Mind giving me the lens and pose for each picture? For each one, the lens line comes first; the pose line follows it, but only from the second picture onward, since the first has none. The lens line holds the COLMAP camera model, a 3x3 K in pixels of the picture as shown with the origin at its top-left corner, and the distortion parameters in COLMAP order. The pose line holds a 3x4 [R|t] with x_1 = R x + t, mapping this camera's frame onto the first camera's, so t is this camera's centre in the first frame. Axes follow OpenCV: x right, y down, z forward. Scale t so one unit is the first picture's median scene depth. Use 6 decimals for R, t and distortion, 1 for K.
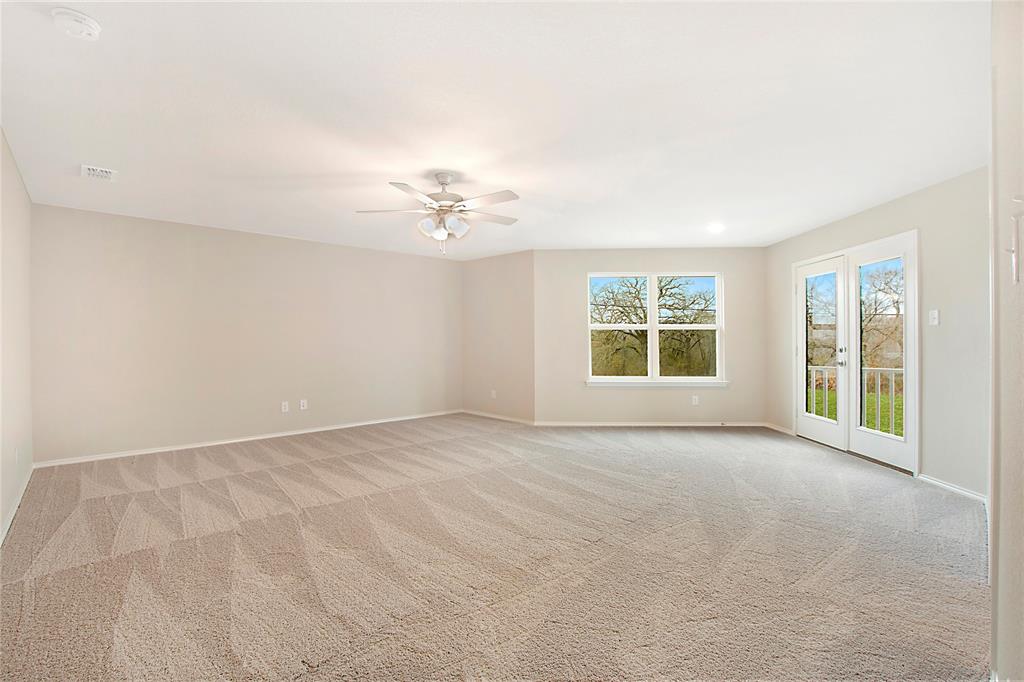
lens RADIAL K [[467.7, 0, 512.0], [0, 467.7, 341.0], [0, 0, 1]] dist [-0.015670, -0.000015]
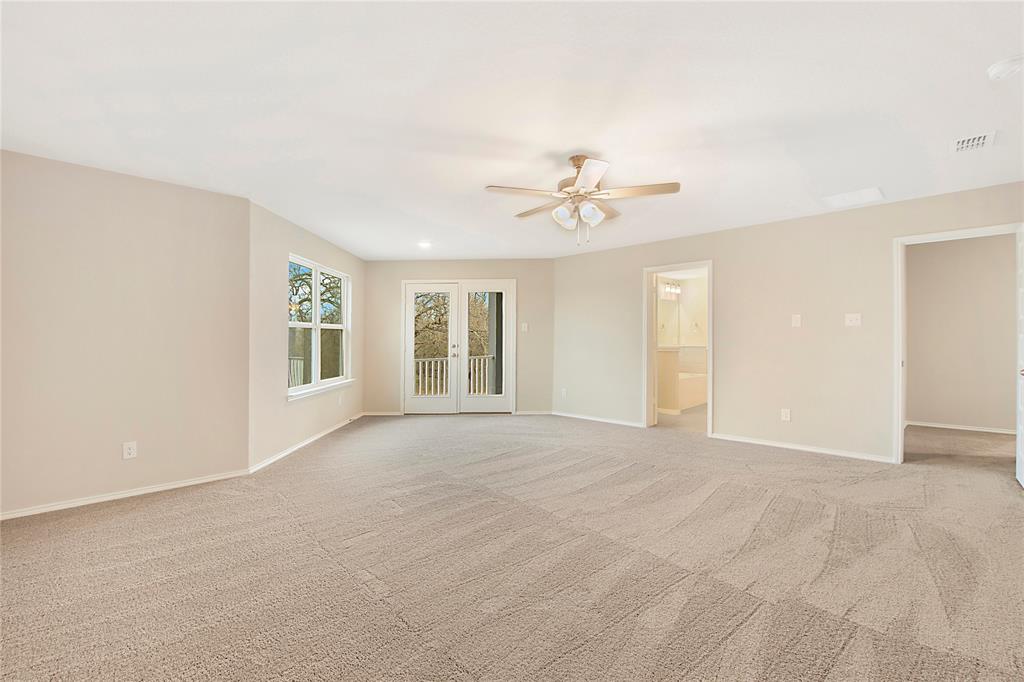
lens RADIAL K [[467.7, 0, 512.0], [0, 467.7, 341.0], [0, 0, 1]] dist [-0.015670, -0.000015]
pose [[-0.034557, -0.005008, 0.999390, -0.794015], [0.007438, 0.999958, 0.005268, -0.003983], [-0.999375, 0.007616, -0.034518, 0.866239]]
